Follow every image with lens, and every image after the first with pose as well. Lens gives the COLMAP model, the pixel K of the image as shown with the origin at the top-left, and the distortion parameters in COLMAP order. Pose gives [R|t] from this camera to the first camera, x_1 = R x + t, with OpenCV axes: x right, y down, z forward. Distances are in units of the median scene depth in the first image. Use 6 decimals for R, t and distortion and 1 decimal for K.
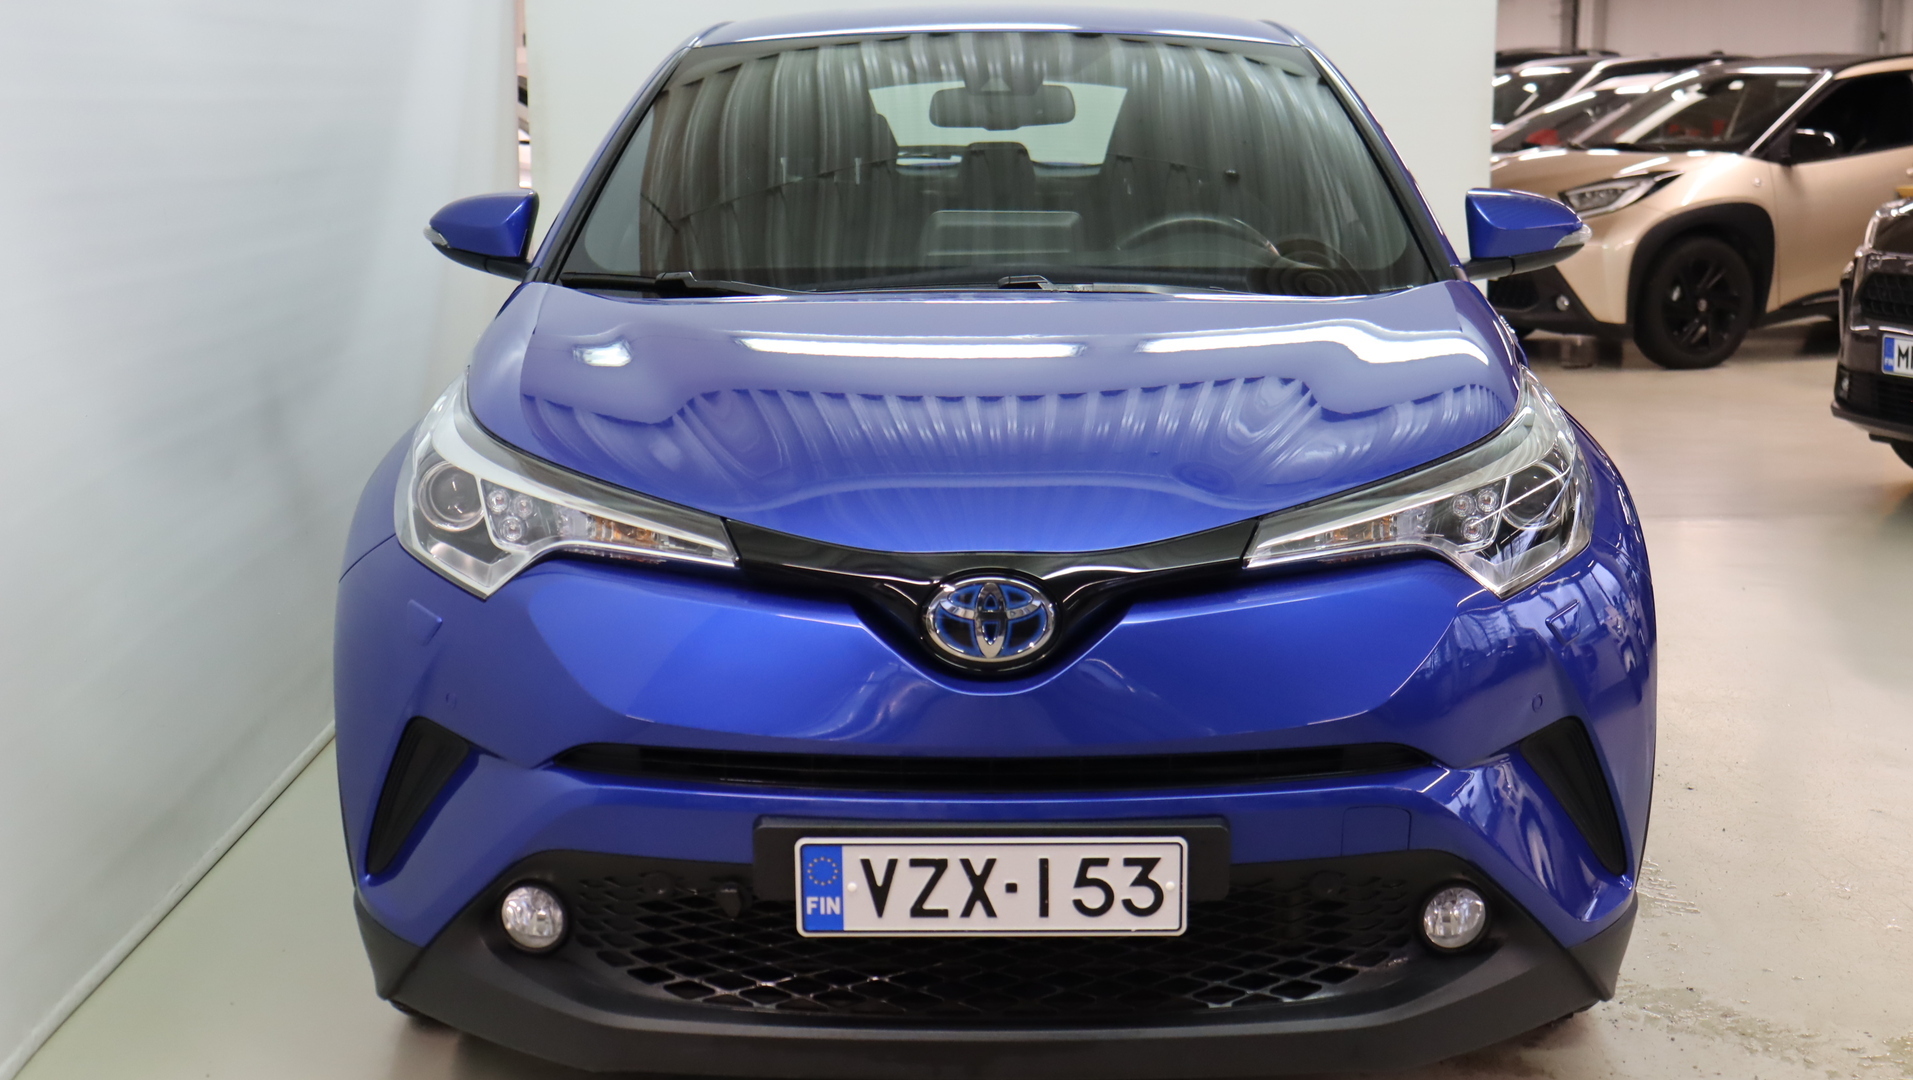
lens RADIAL K [[2819.8, 0, 957.1], [0, 2819.8, 535.8], [0, 0, 1]] dist [0.045350, 0.000000]
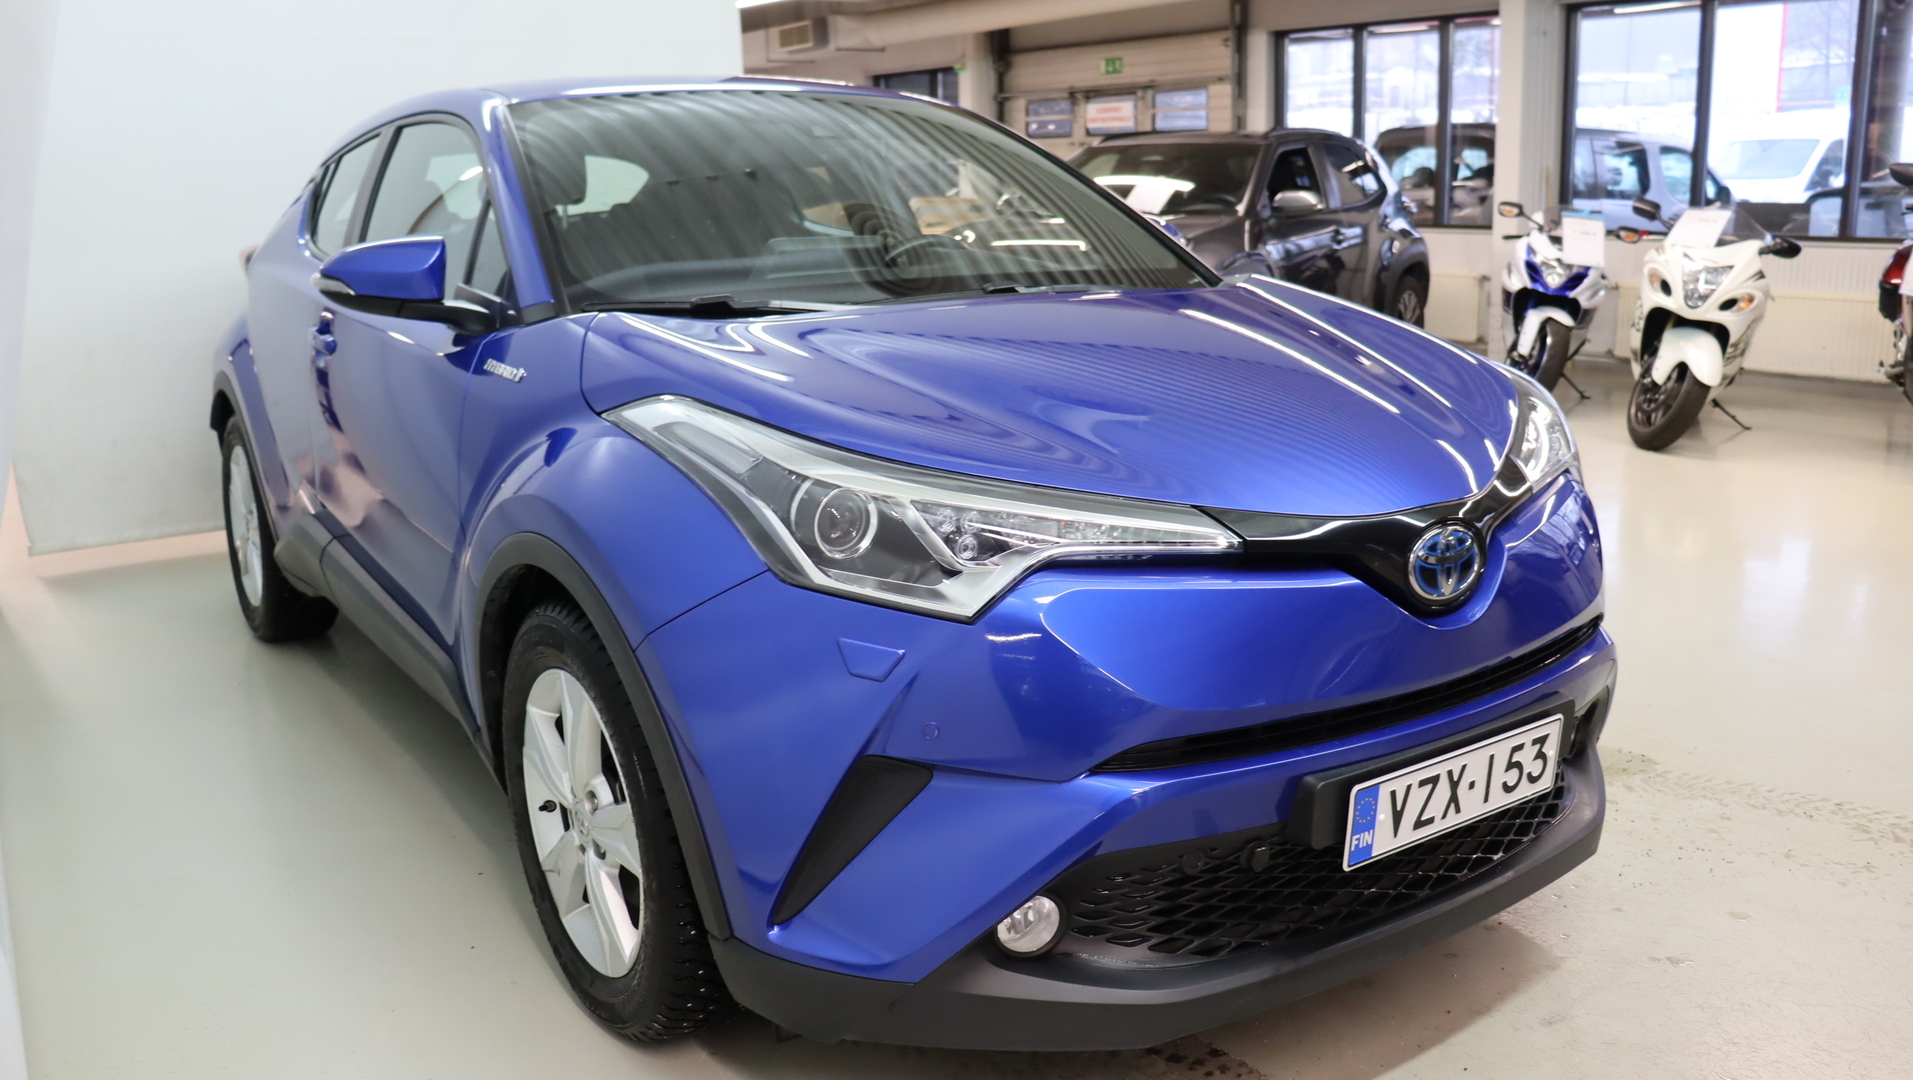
lens RADIAL K [[1677.7, 0, 956.4], [0, 1677.7, 544.6], [0, 0, 1]] dist [-0.127967, 0.075093]
pose [[0.791044, -0.138991, 0.595761, -0.546034], [0.112260, 0.990292, 0.081979, -0.054823], [-0.601371, 0.002031, 0.798967, 0.577905]]
